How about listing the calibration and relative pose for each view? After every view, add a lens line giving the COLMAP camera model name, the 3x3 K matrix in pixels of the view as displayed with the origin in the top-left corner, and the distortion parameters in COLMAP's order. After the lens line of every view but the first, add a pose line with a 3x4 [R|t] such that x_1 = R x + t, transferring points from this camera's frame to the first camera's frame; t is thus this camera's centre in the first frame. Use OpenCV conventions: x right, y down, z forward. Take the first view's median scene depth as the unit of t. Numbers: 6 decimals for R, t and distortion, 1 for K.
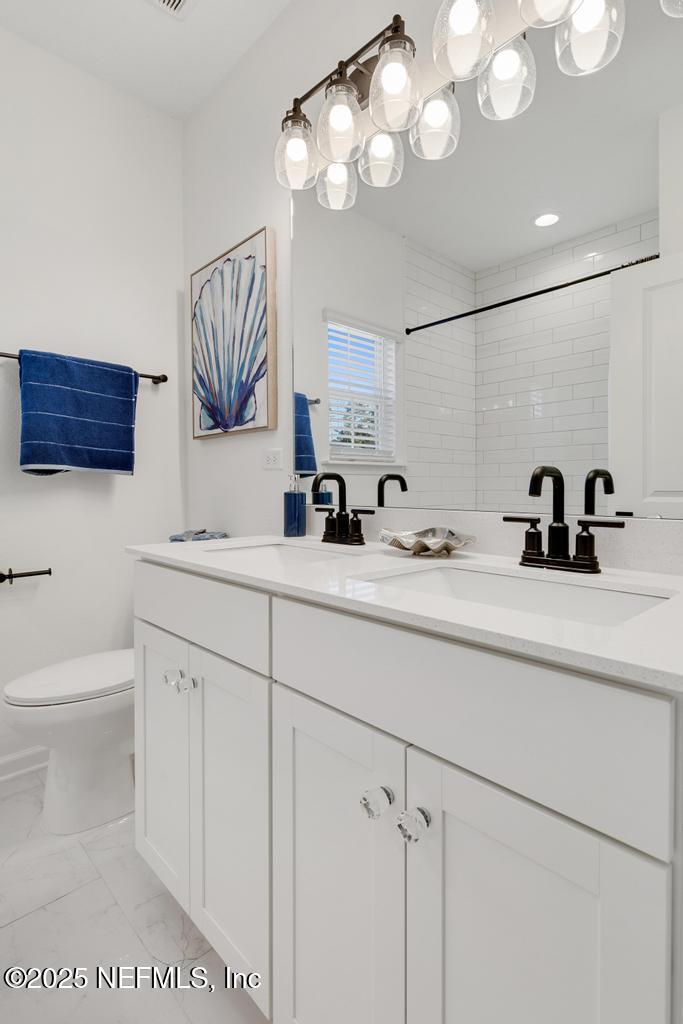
lens RADIAL K [[496.1, 0, 341.5], [0, 496.1, 504.4], [0, 0, 1]] dist [0.009884, -0.000664]
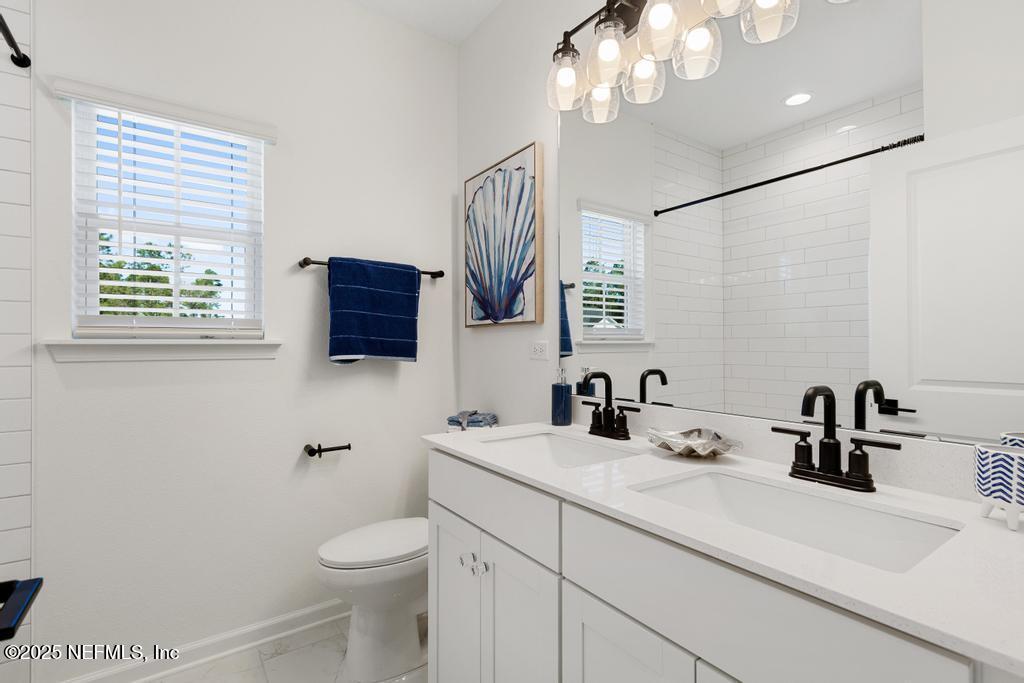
lens RADIAL K [[475.9, 0, 510.2], [0, 475.9, 343.9], [0, 0, 1]] dist [0.012910, -0.003284]
pose [[0.990482, 0.010401, -0.137246, -0.061520], [-0.014263, 0.999529, -0.027186, -0.081258], [0.136899, 0.028884, 0.990164, -0.063044]]
